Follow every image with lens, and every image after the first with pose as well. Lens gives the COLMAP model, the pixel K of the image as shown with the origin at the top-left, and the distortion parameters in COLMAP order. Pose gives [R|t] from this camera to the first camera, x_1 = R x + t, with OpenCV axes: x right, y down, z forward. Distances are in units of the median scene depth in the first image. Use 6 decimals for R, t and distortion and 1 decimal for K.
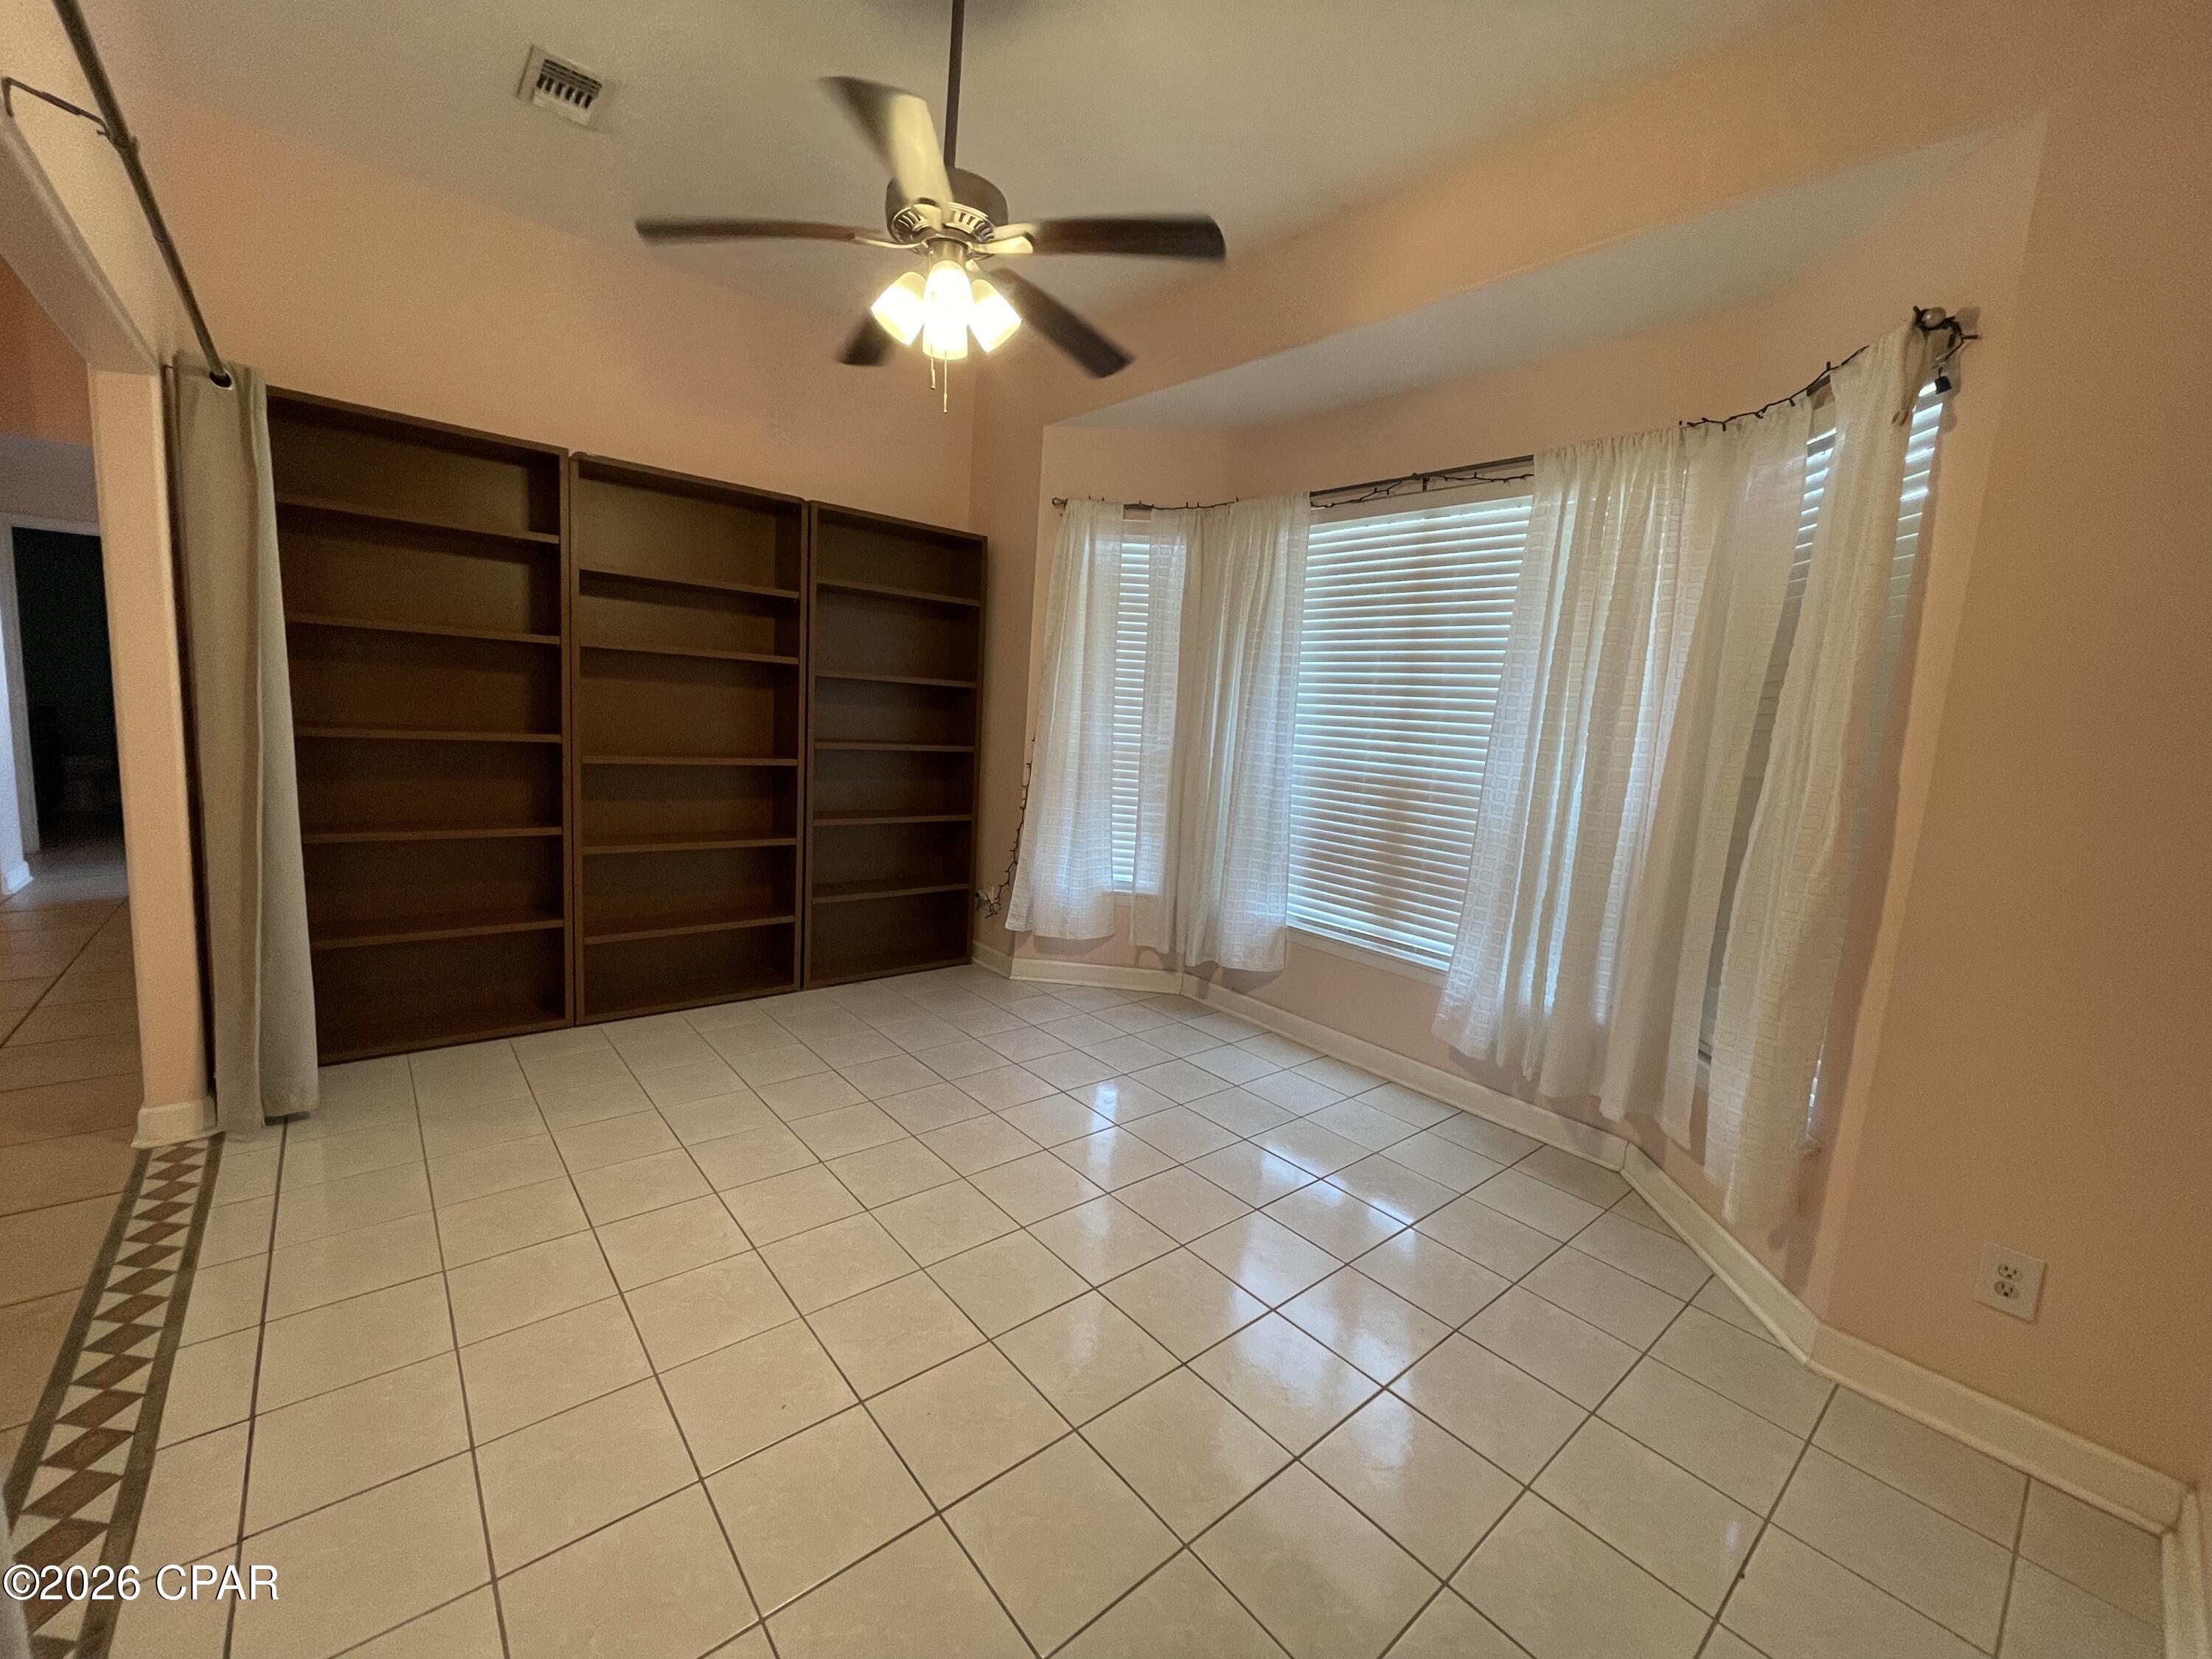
lens RADIAL K [[881.8, 0, 1101.3], [0, 881.8, 832.6], [0, 0, 1]] dist [-0.002886, -0.000609]
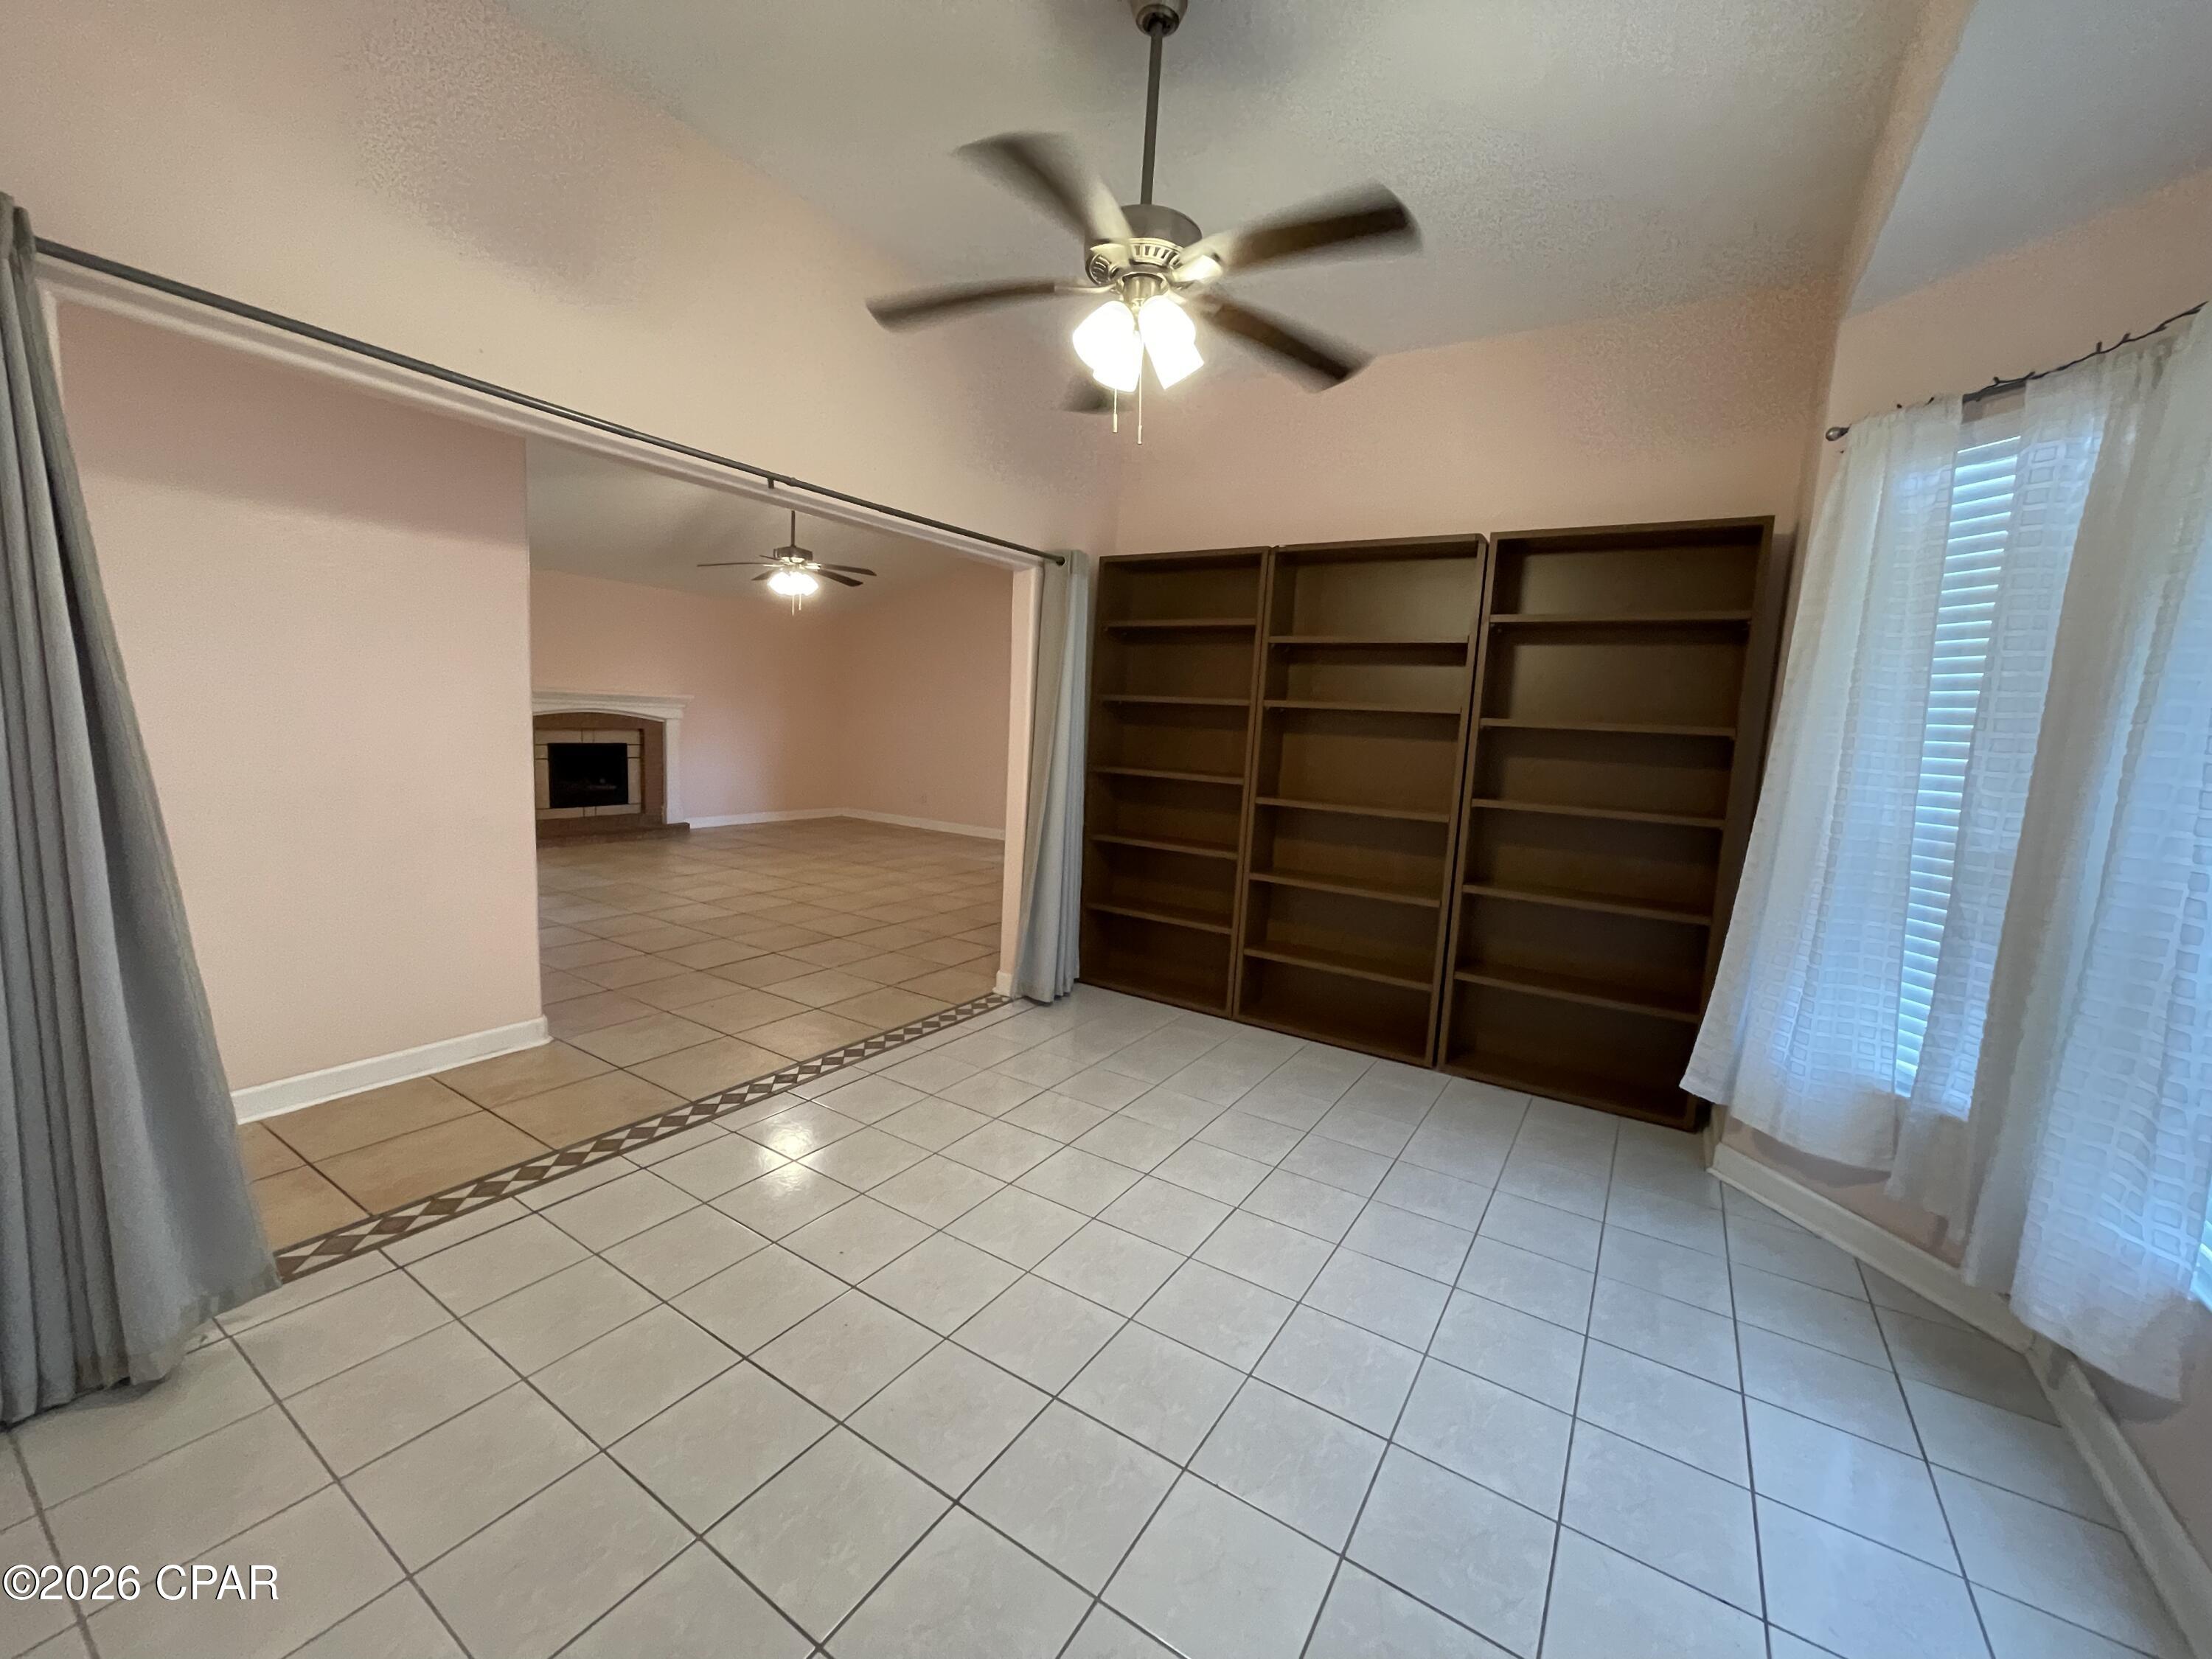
lens RADIAL K [[881.8, 0, 1106.4], [0, 881.8, 826.7], [0, 0, 1]] dist [-0.002886, -0.000609]
pose [[0.295785, 0.066548, -0.952934, 0.409583], [-0.166450, 0.985900, 0.017185, -0.027293], [0.940641, 0.153533, 0.302692, 0.371650]]
